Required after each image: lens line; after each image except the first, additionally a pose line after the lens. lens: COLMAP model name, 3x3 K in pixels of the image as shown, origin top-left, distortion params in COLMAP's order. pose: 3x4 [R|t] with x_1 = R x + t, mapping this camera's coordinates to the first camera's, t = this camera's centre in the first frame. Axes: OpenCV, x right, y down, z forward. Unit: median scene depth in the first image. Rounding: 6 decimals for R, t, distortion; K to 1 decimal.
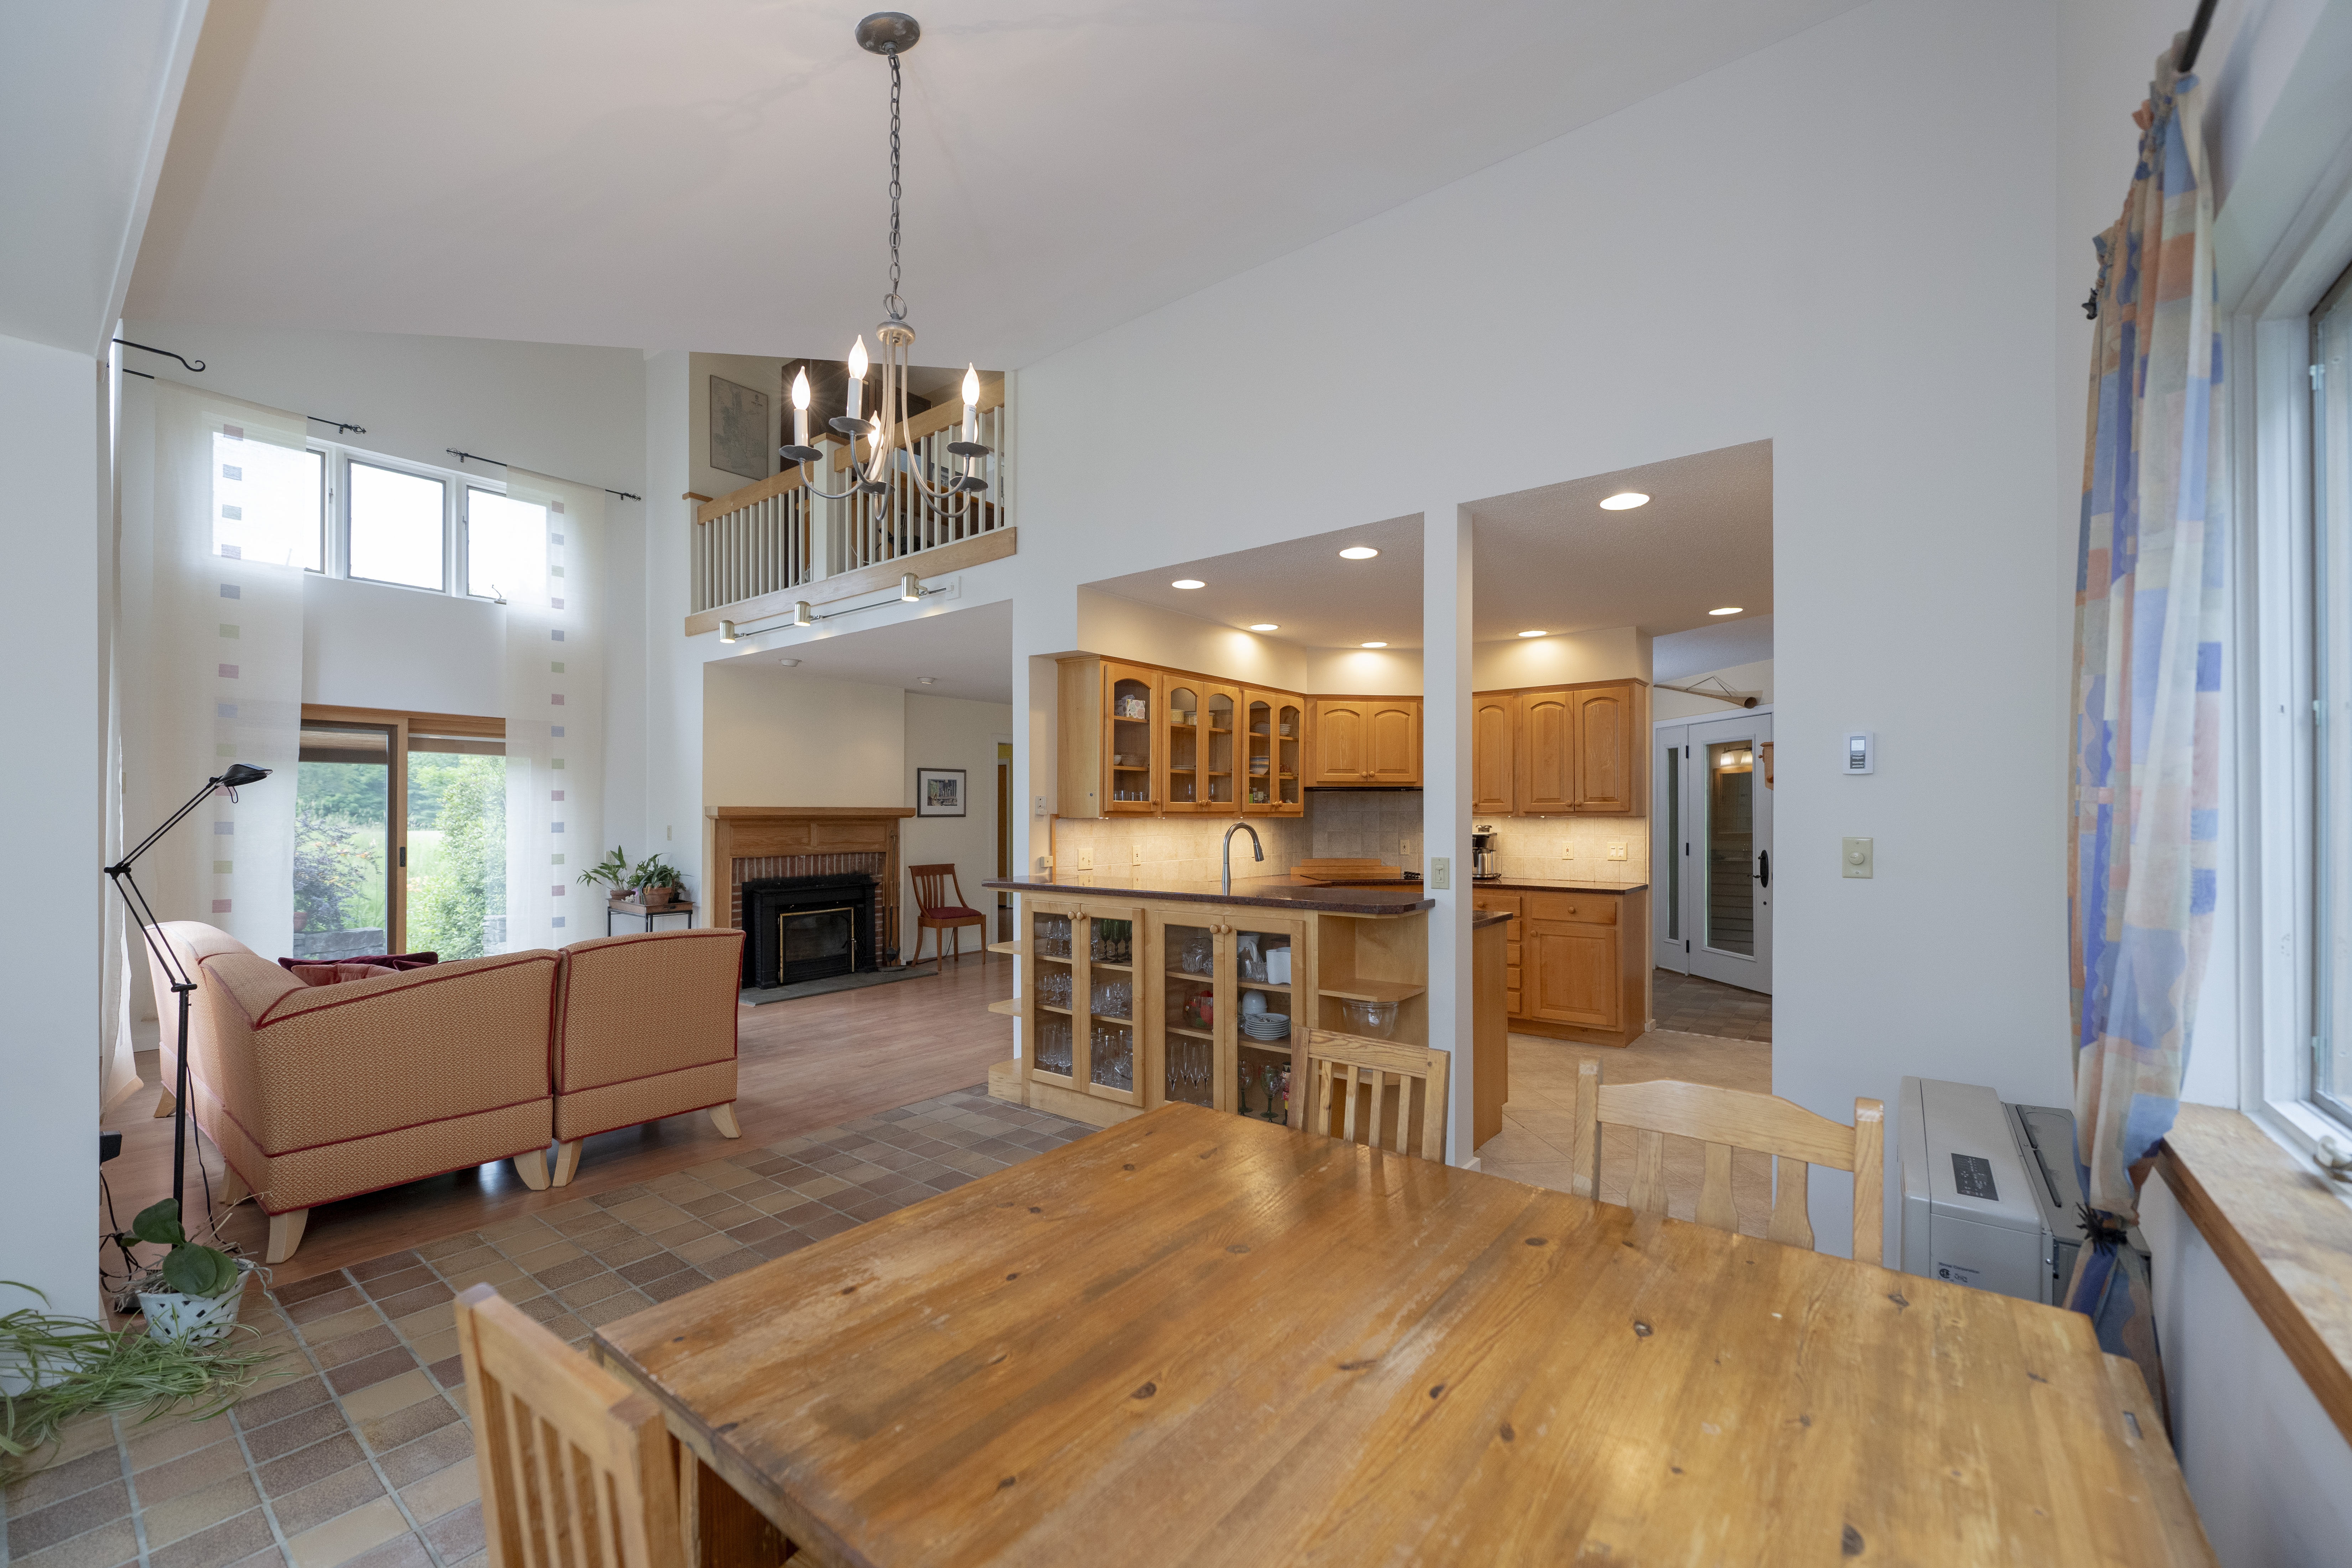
lens RADIAL K [[939.4, 0, 1166.8], [0, 939.4, 810.0], [0, 0, 1]] dist [-0.000320, -0.000005]
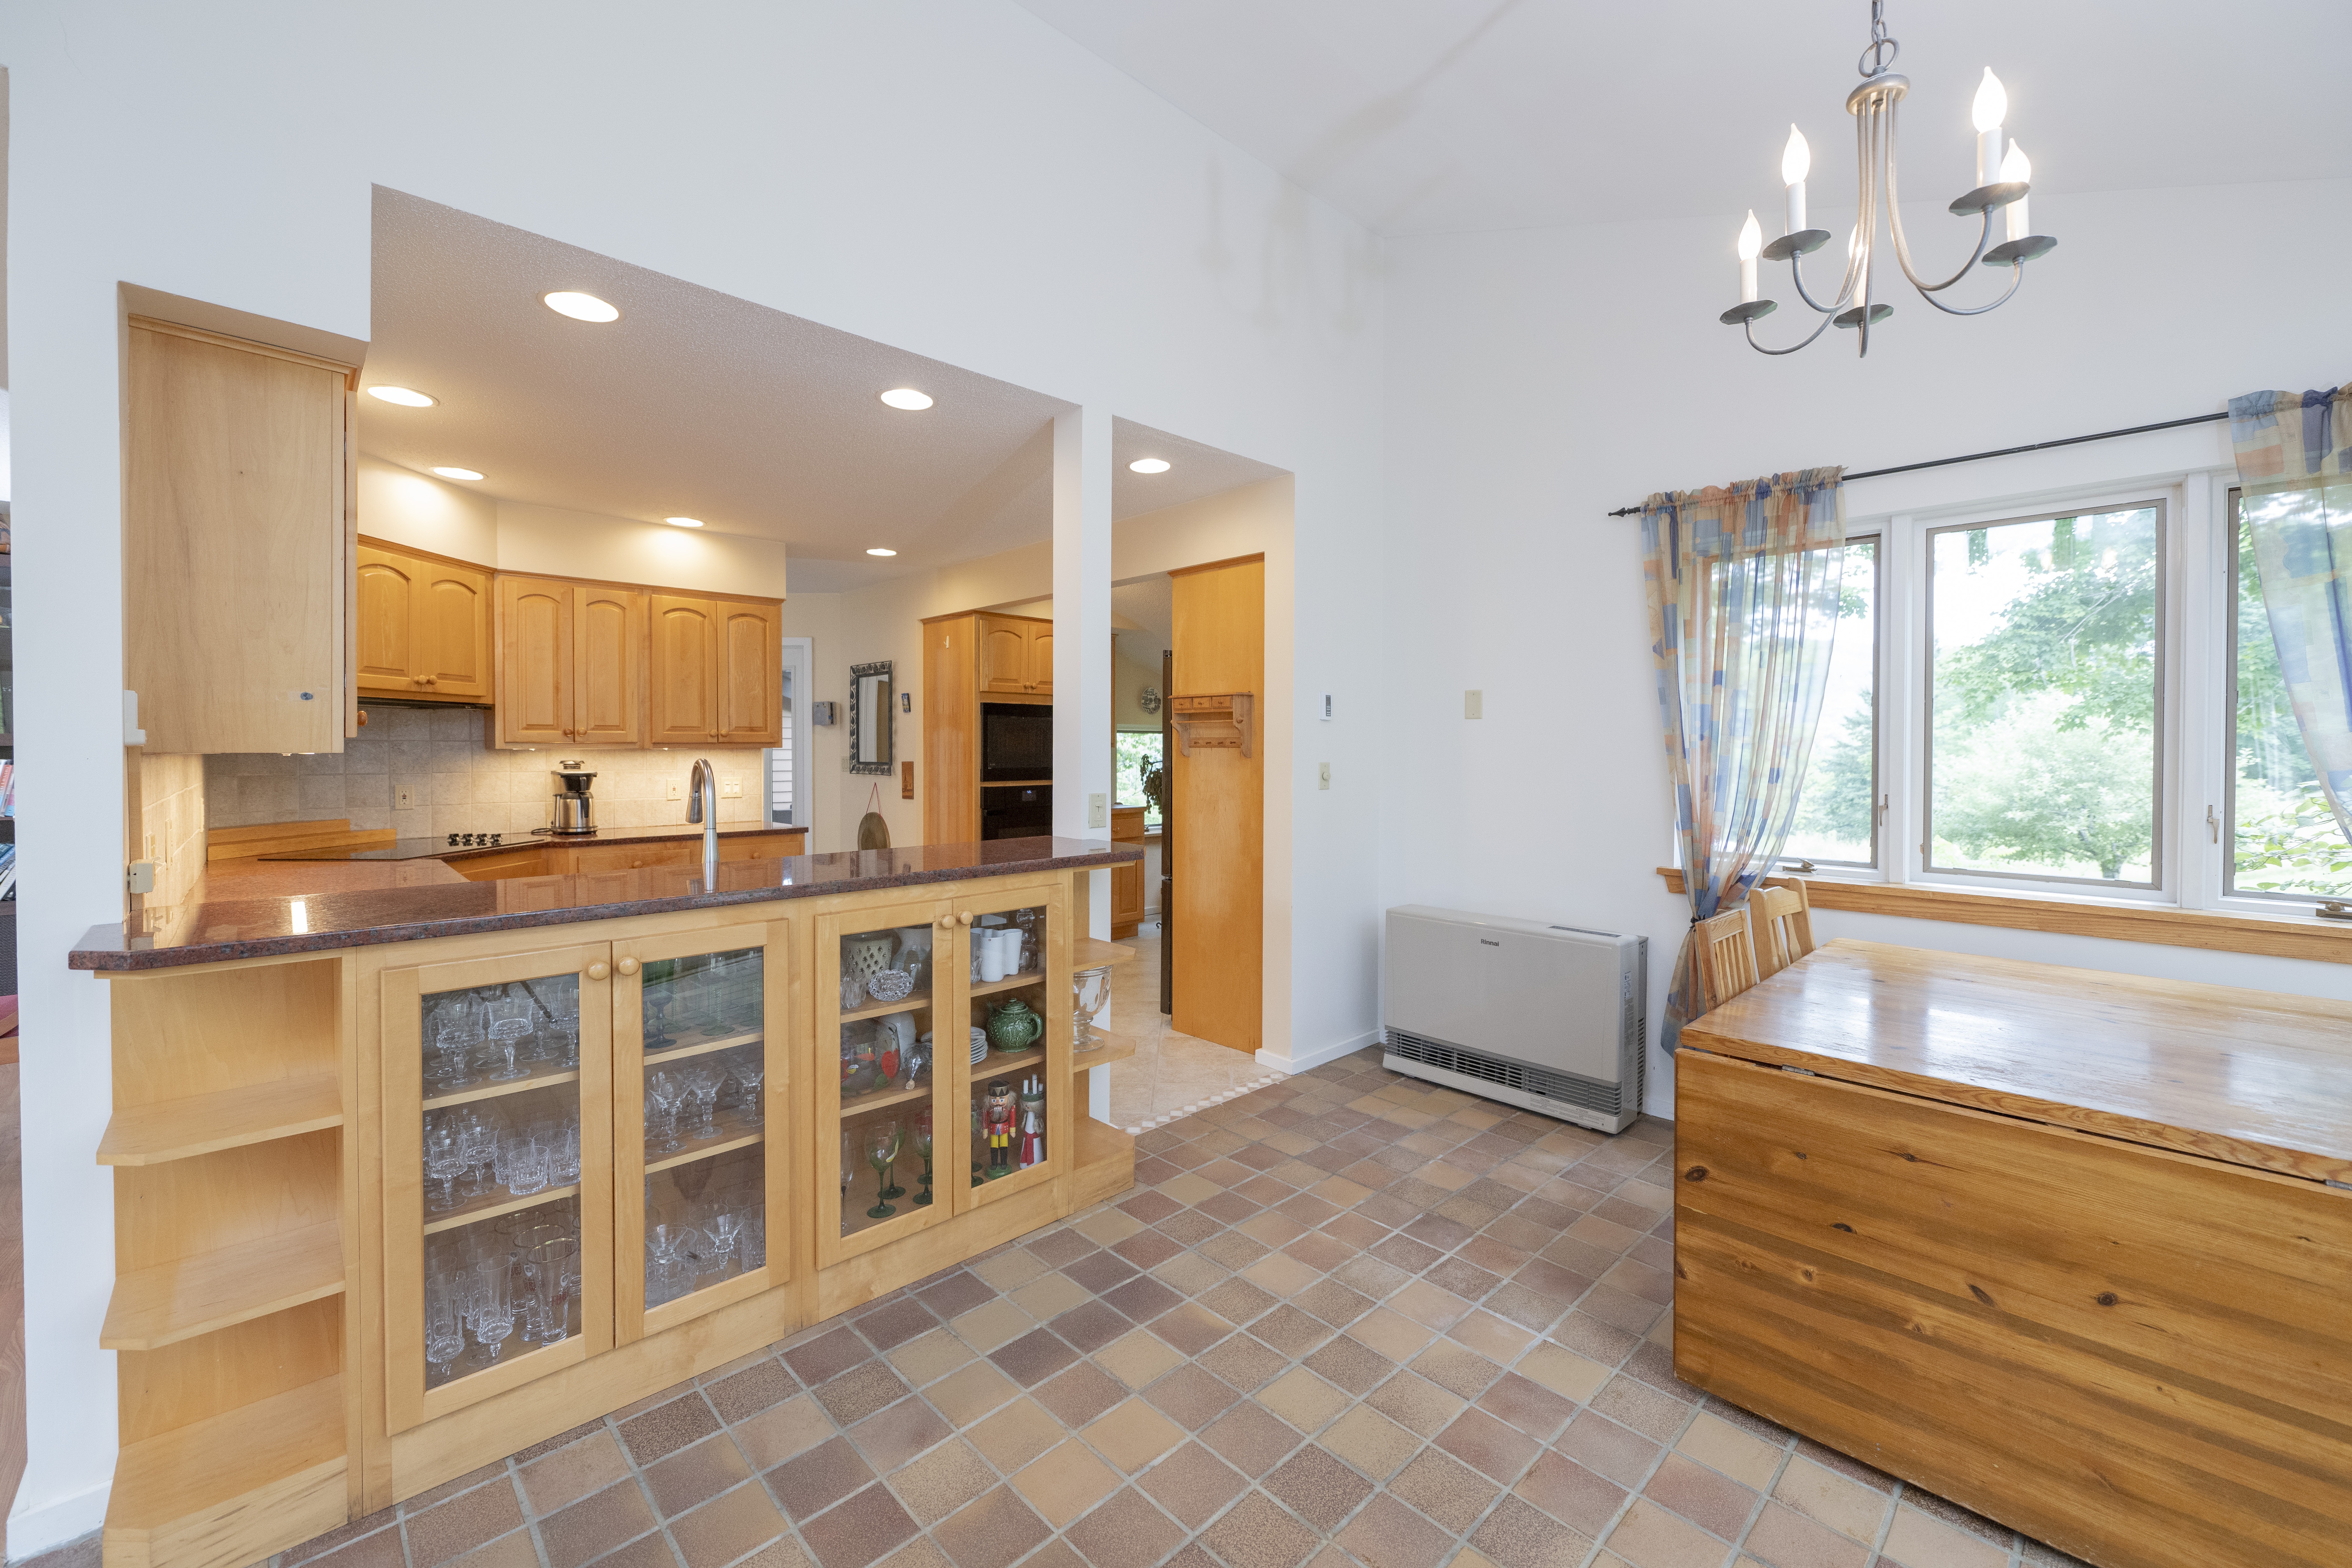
lens RADIAL K [[948.2, 0, 1166.9], [0, 948.2, 758.1], [0, 0, 1]] dist [-0.001559, -0.000361]
pose [[0.136859, -0.011059, 0.990529, -0.426173], [-0.006582, 0.999905, 0.012073, 0.002760], [-0.990569, -0.008172, 0.136773, 0.560174]]
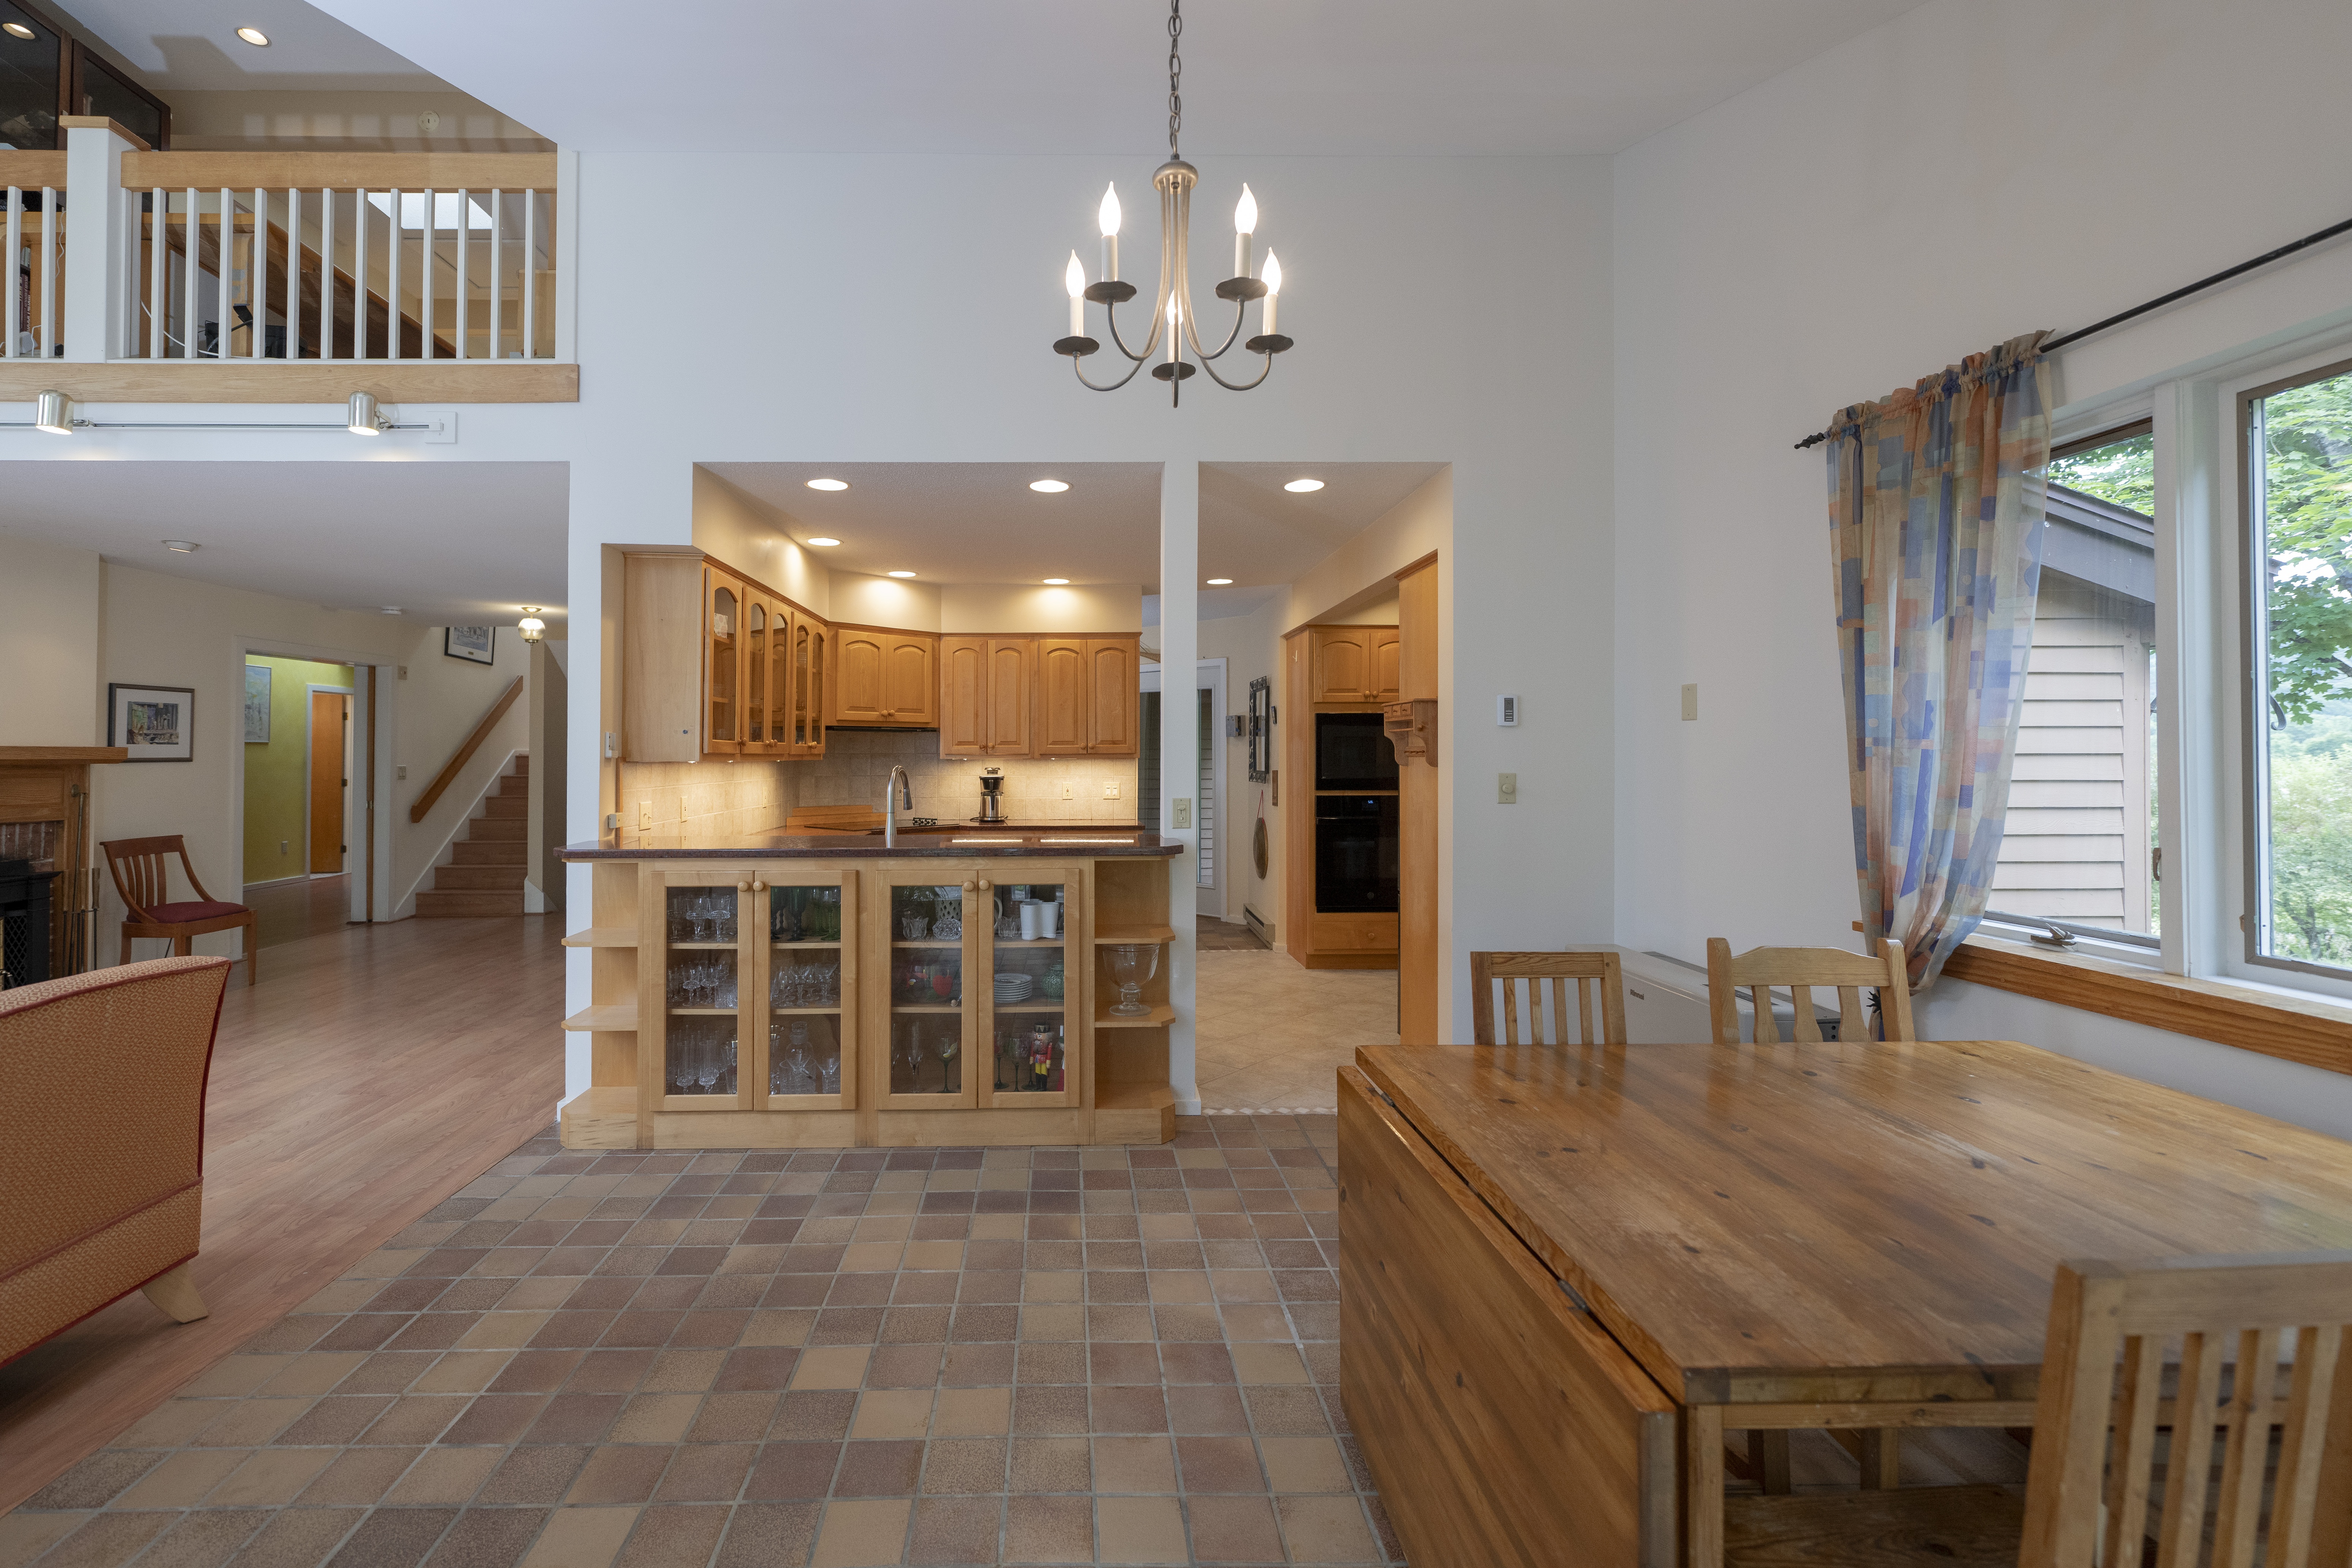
lens RADIAL K [[1023.6, 0, 1075.0], [0, 1023.6, 745.1], [0, 0, 1]] dist [-0.000618, -0.000061]
pose [[0.776028, 0.005704, 0.630673, -0.353992], [-0.001502, 0.999973, -0.007195, -0.000241], [-0.630697, 0.004636, 0.776016, 0.136413]]
